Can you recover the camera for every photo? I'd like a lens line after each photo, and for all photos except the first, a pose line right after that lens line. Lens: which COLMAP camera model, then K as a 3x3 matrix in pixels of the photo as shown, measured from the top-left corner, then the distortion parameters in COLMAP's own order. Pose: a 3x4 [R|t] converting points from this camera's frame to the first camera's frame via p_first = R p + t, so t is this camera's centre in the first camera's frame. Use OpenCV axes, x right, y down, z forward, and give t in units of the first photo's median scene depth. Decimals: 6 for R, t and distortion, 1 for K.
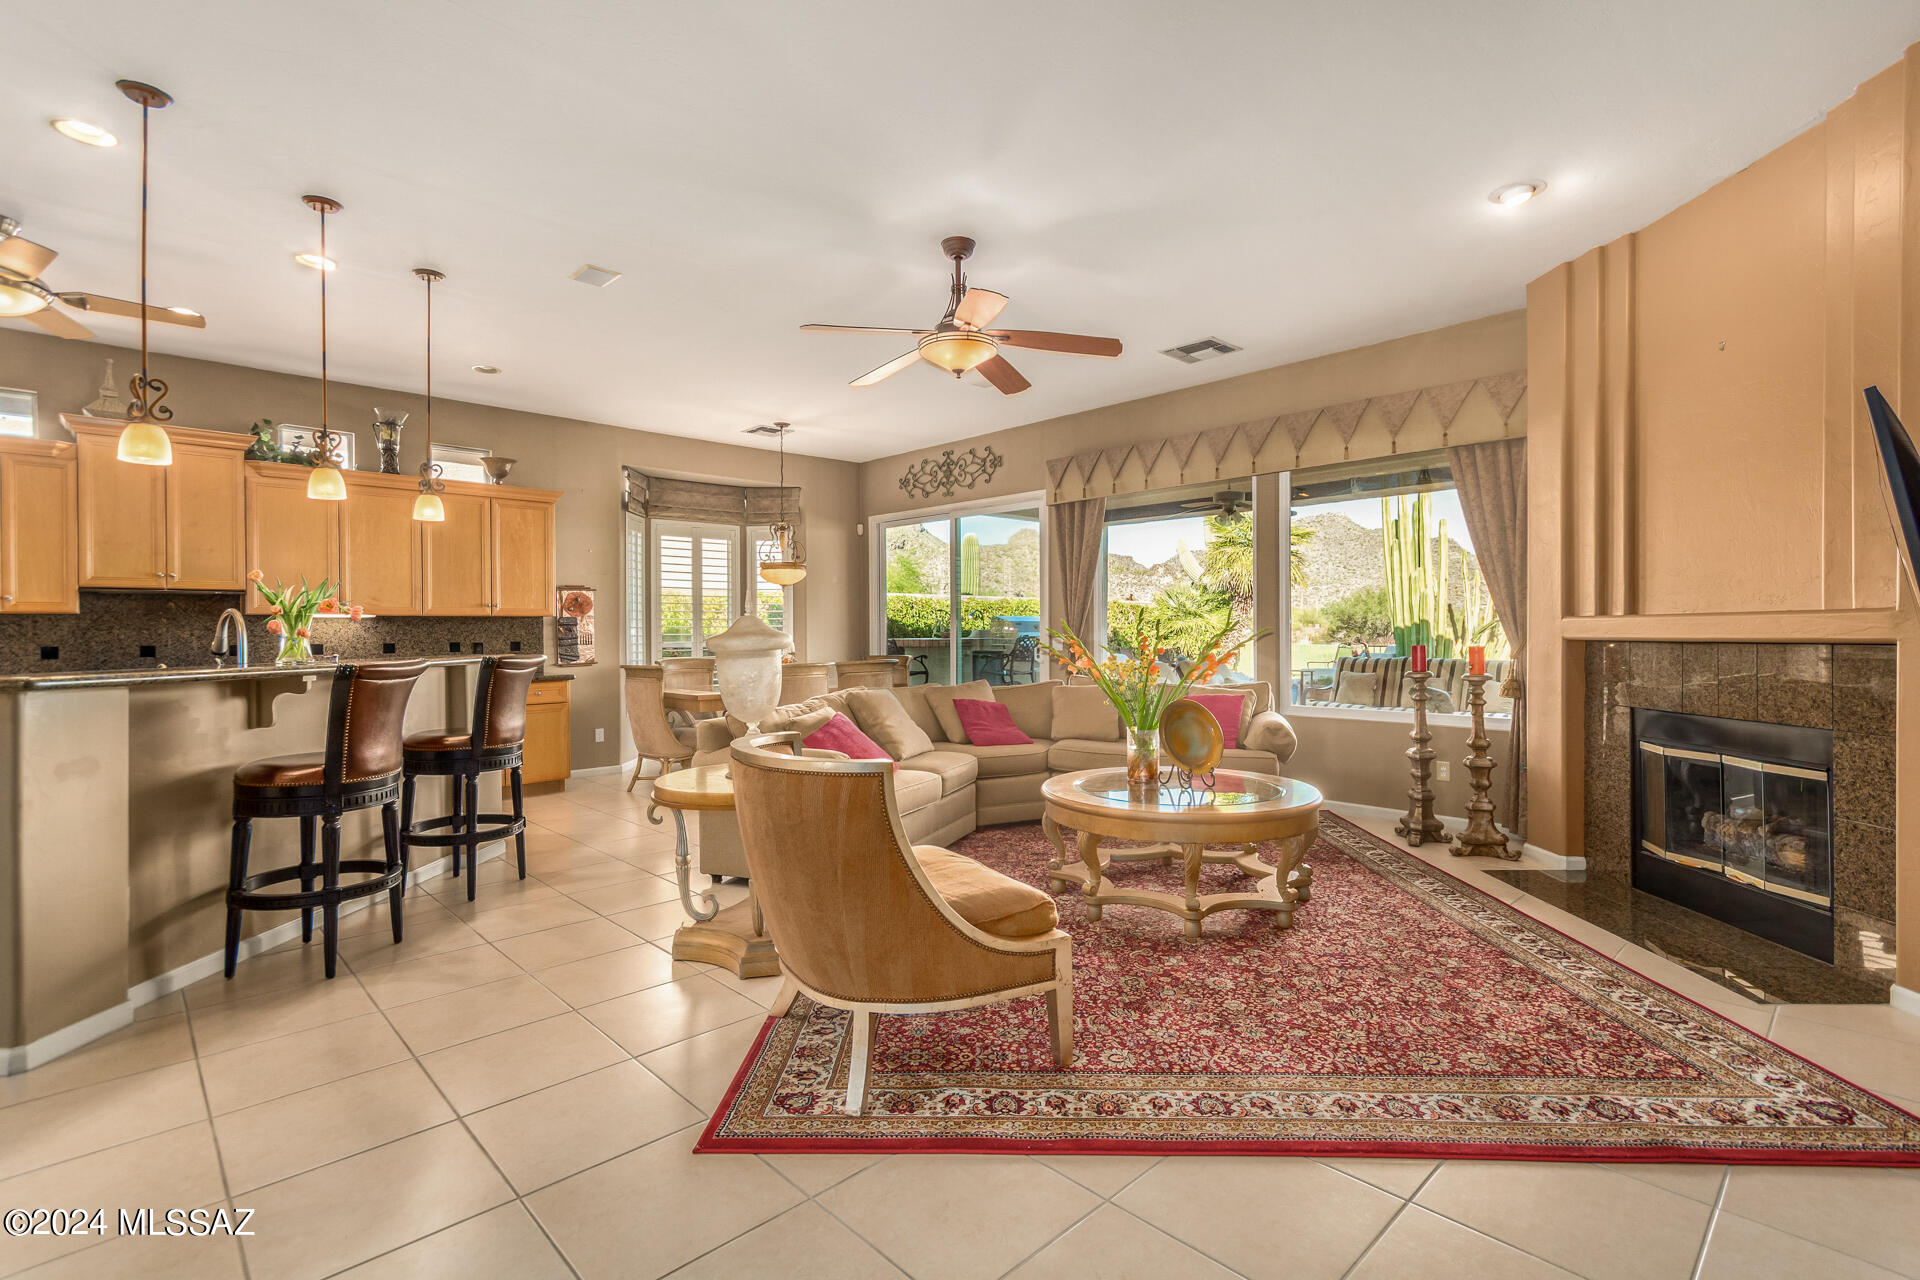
lens RADIAL K [[891.2, 0, 965.2], [0, 891.2, 632.7], [0, 0, 1]] dist [0.005749, 0.001278]
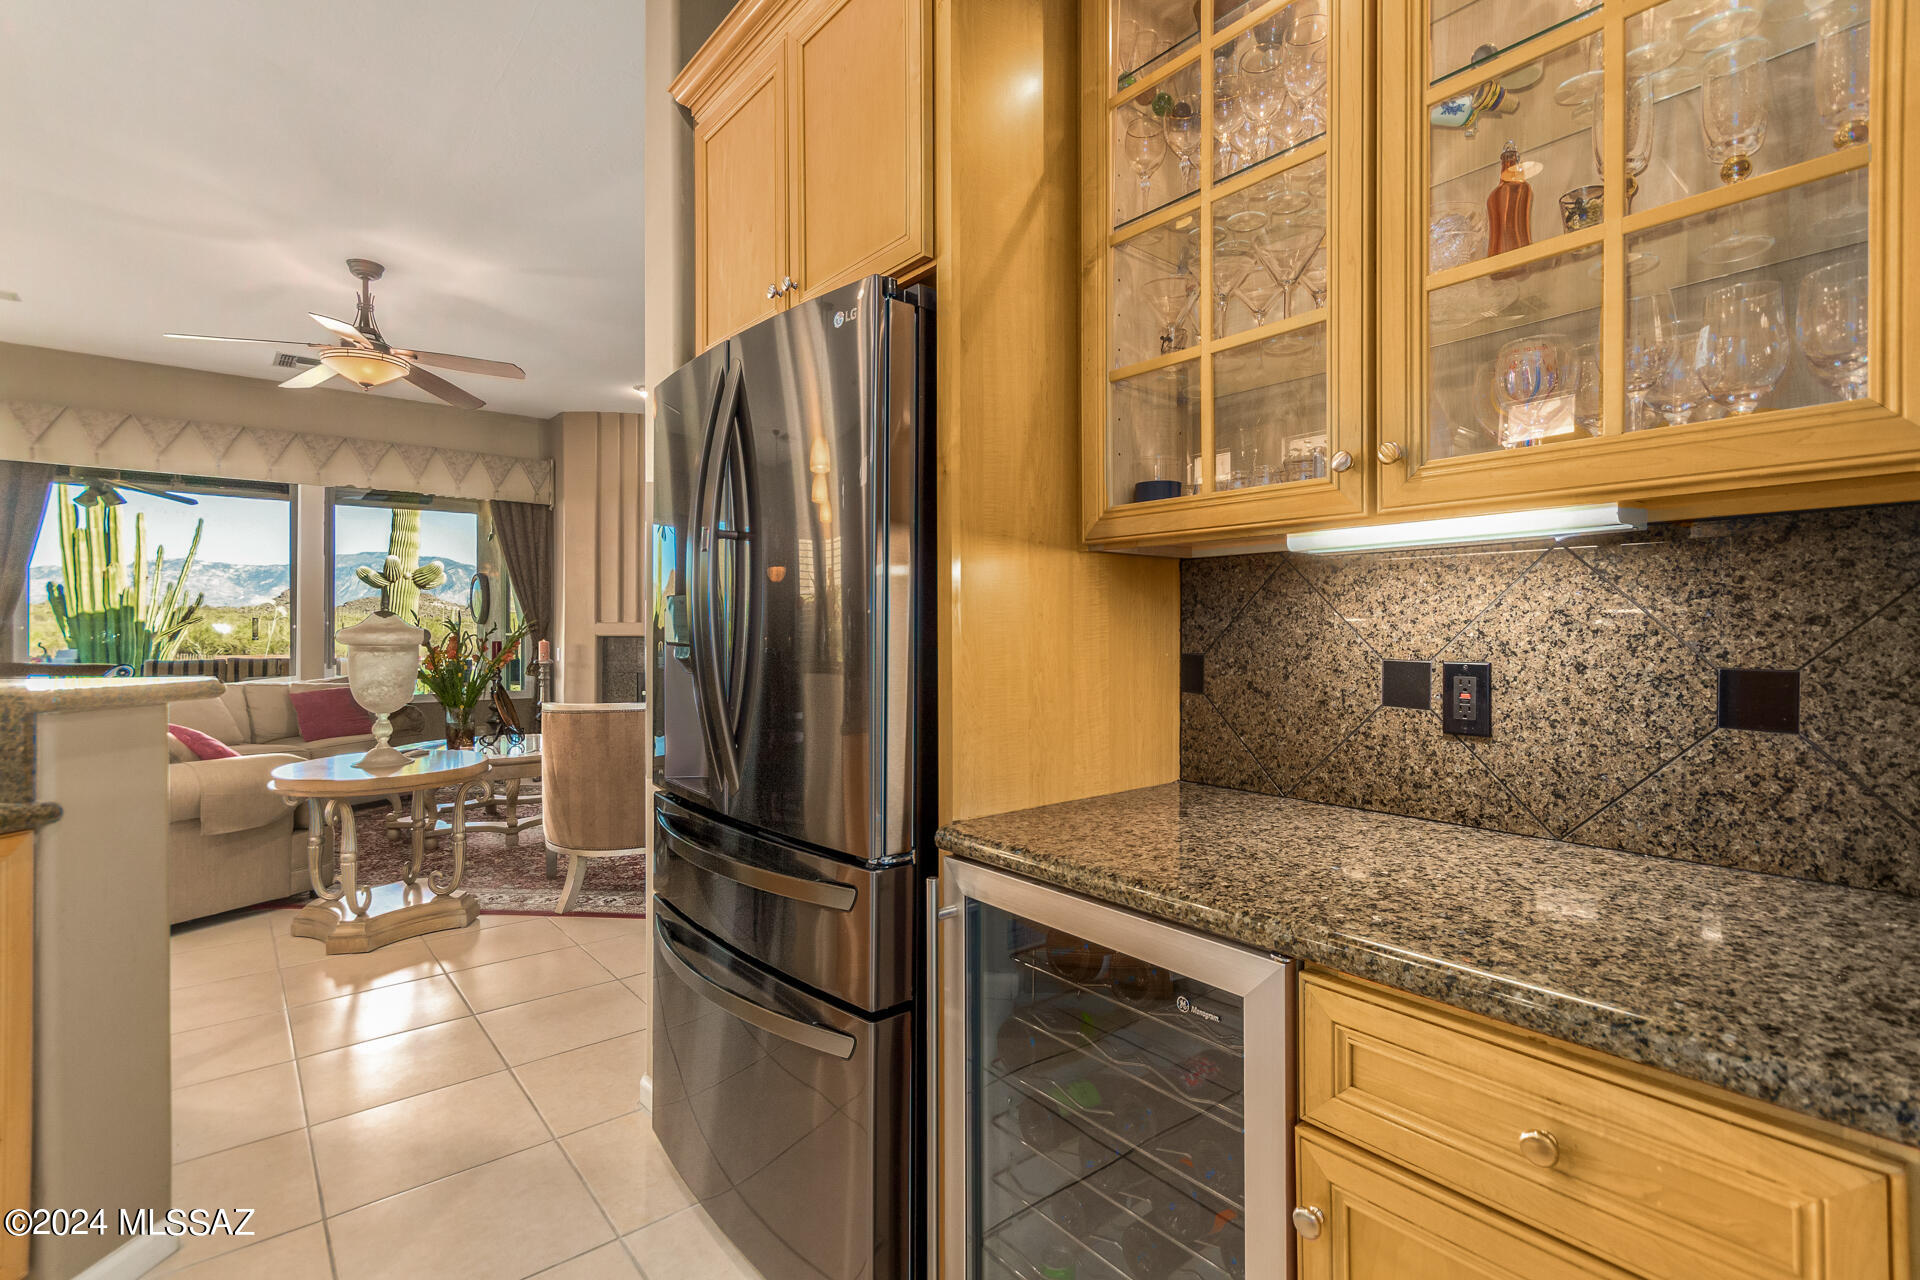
lens RADIAL K [[891.2, 0, 953.3], [0, 891.2, 628.1], [0, 0, 1]] dist [0.005749, 0.001278]
pose [[0.078703, 0.008928, 0.996858, -0.803996], [-0.000649, 0.999960, -0.008904, 0.006132], [-0.996898, 0.000054, 0.078706, 0.171190]]
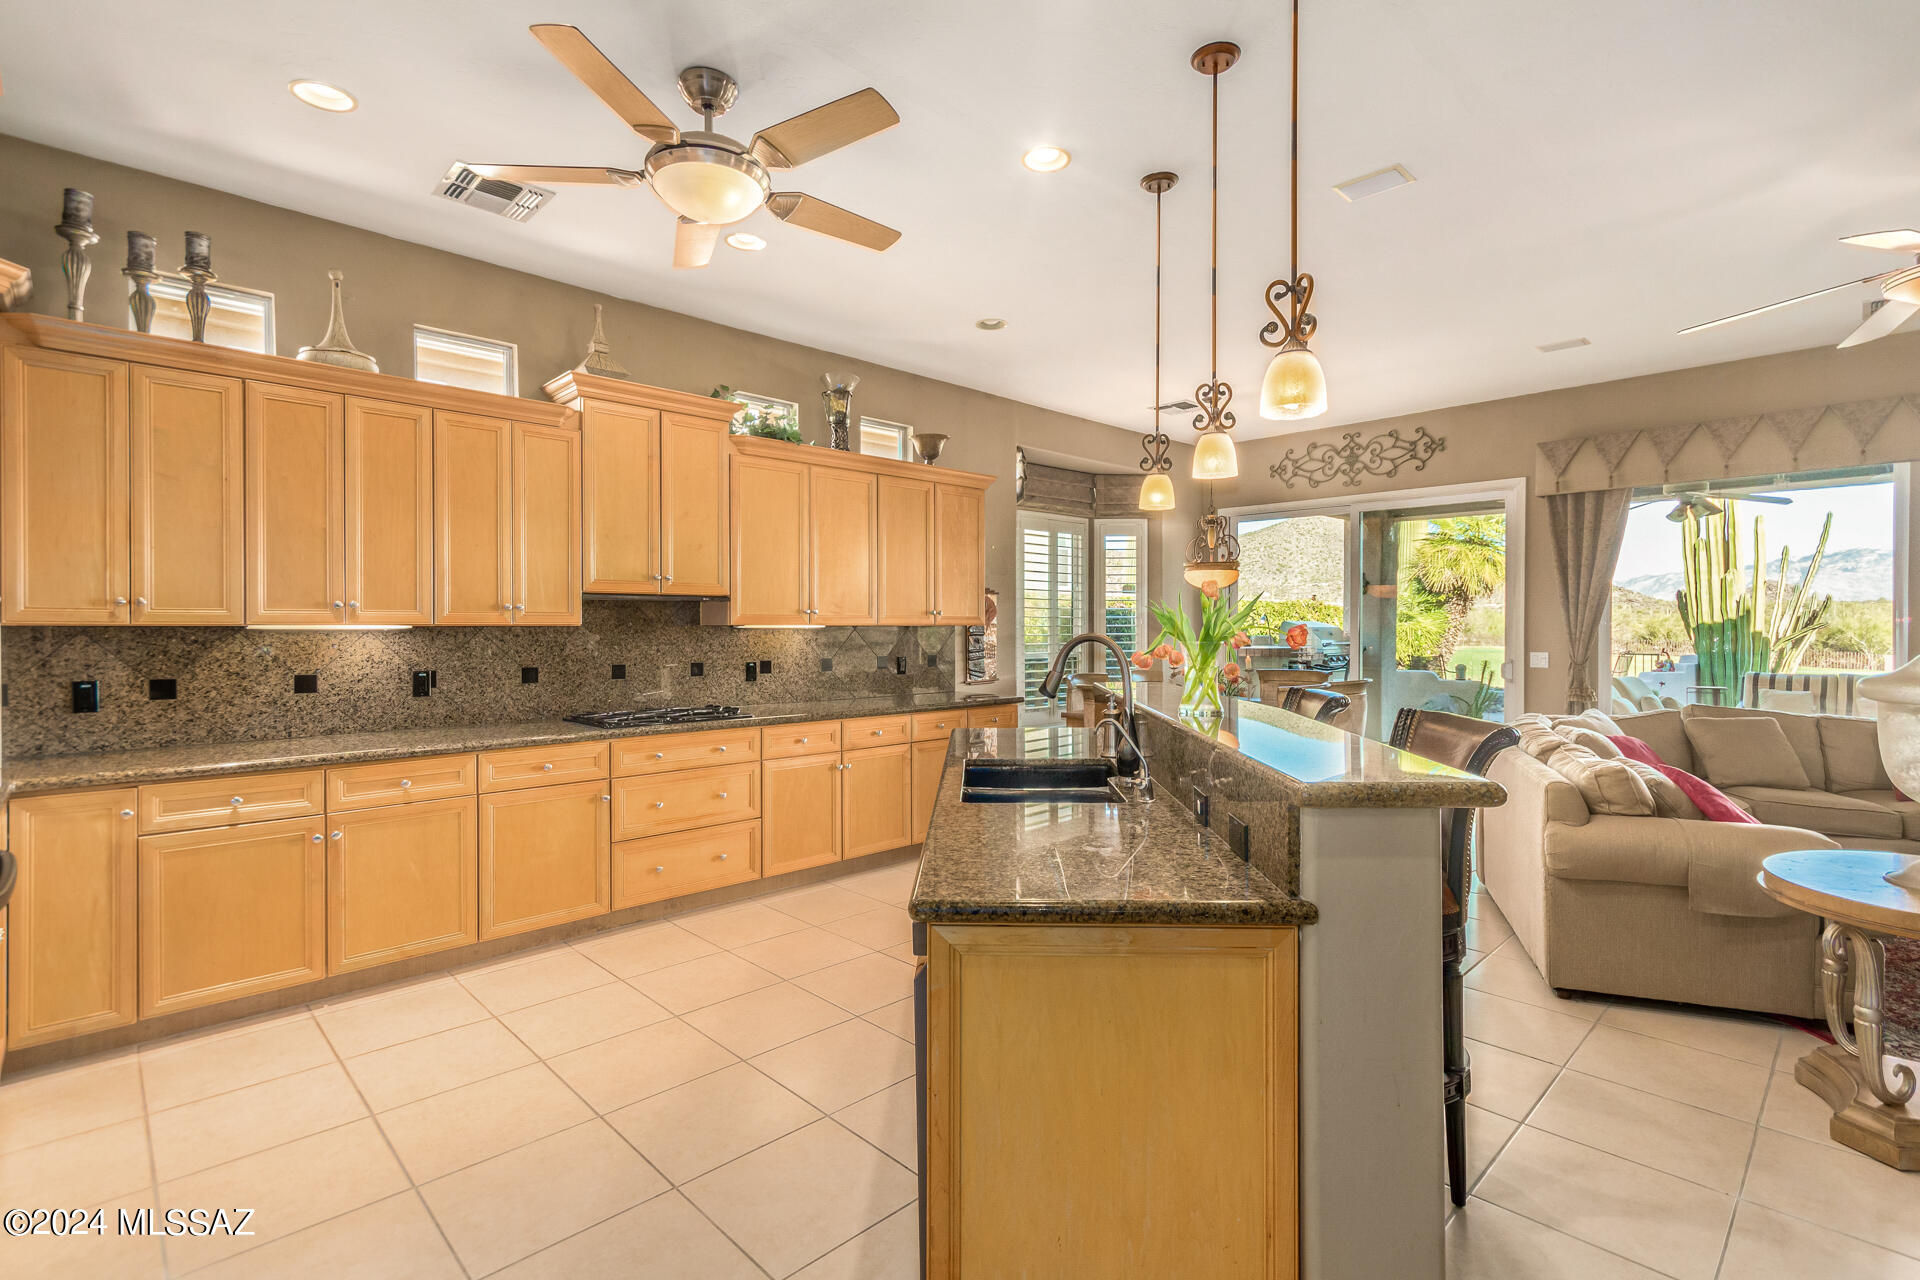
lens RADIAL K [[891.2, 0, 964.6], [0, 891.2, 637.2], [0, 0, 1]] dist [0.005749, 0.001278]
pose [[0.999987, 0.004941, 0.001529, -0.646216], [-0.004958, 0.999925, 0.011189, -0.022026], [-0.001474, -0.011196, 0.999936, 0.214035]]
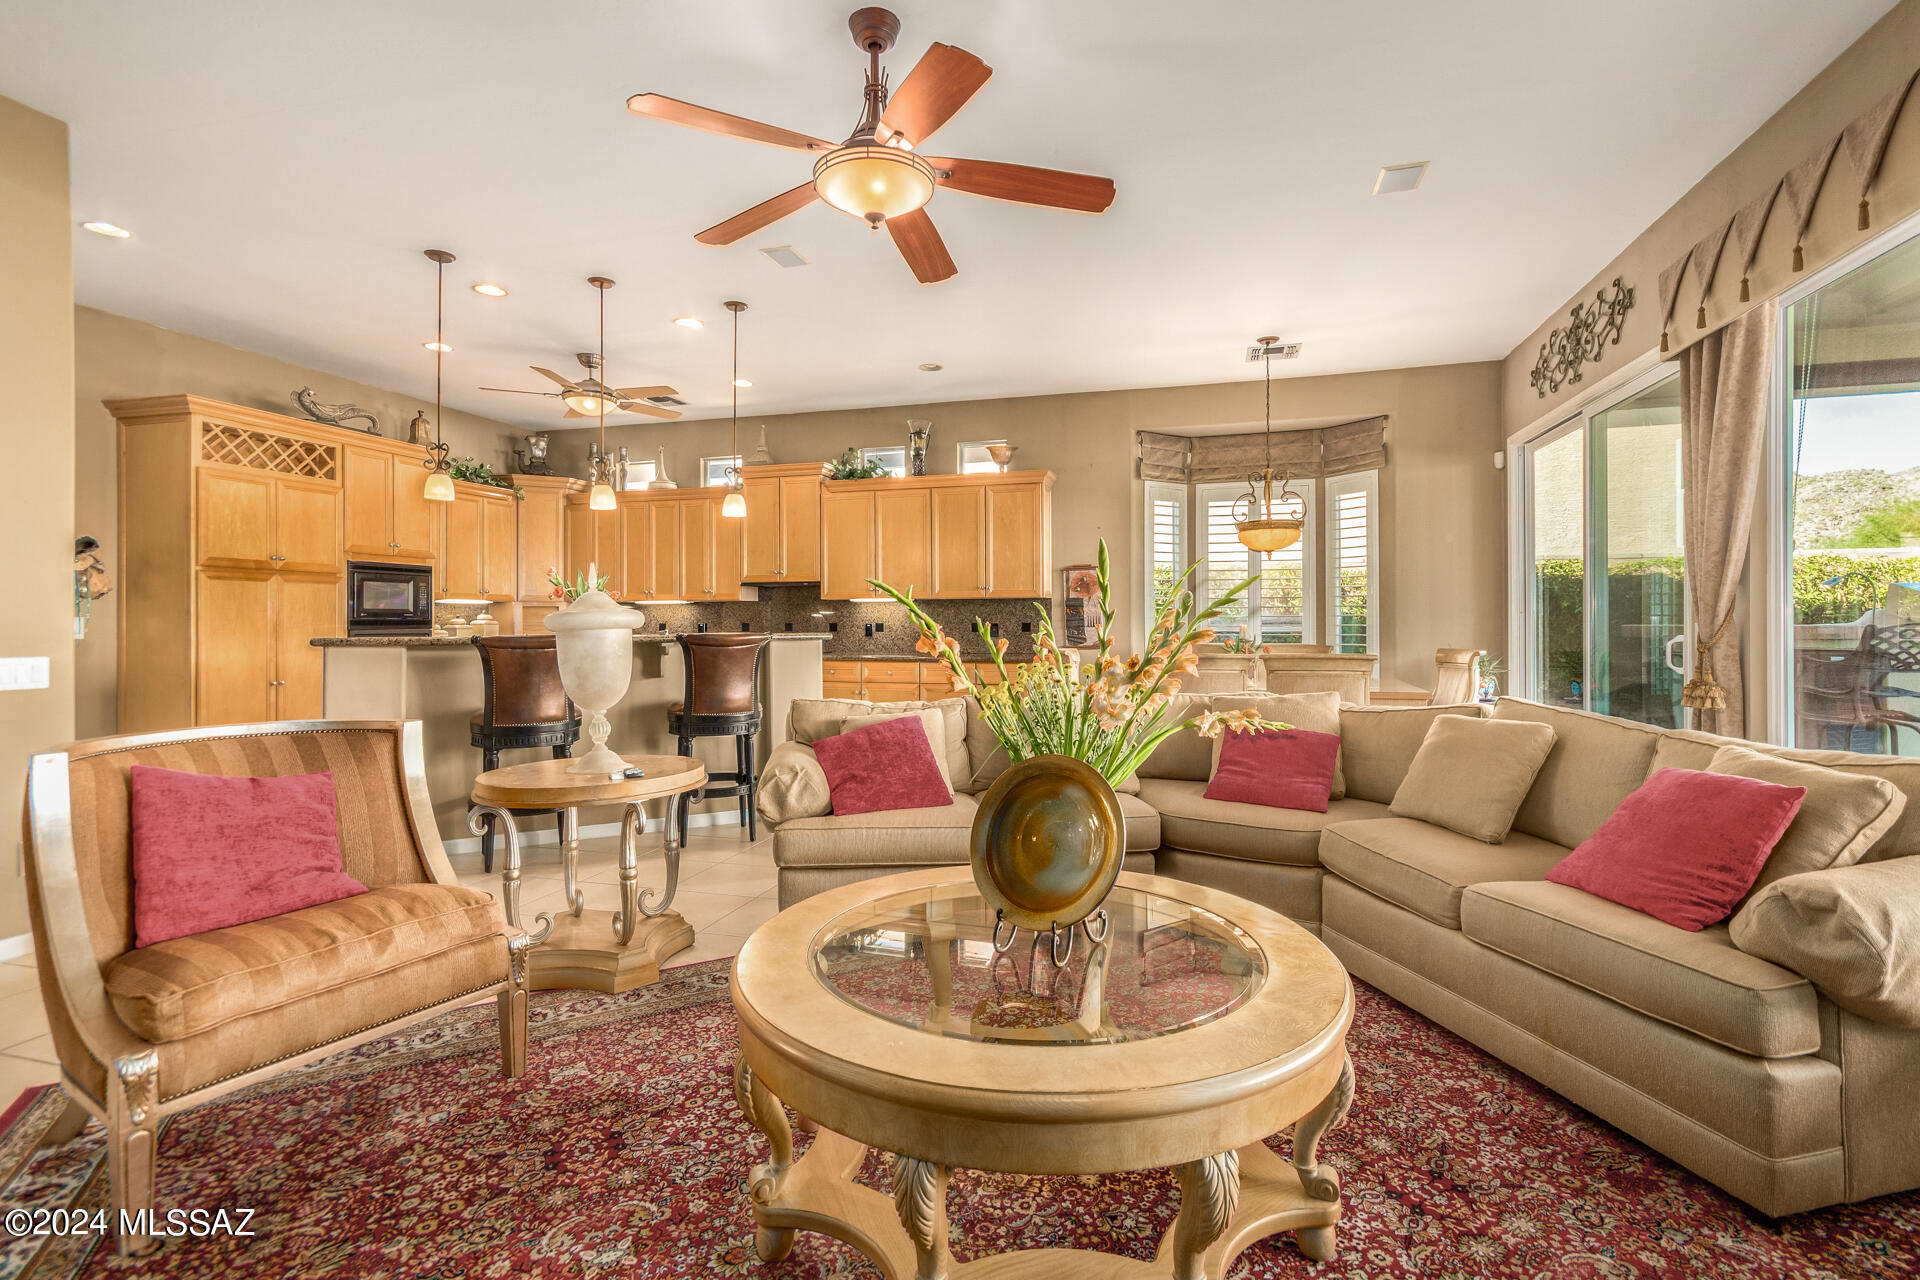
lens RADIAL K [[891.2, 0, 965.4], [0, 891.2, 630.1], [0, 0, 1]] dist [0.005749, 0.001278]
pose [[0.502908, 0.014697, -0.864215, 0.476367], [-0.000940, 0.999864, 0.016457, 0.002455], [0.864339, -0.007464, 0.502853, 0.572871]]
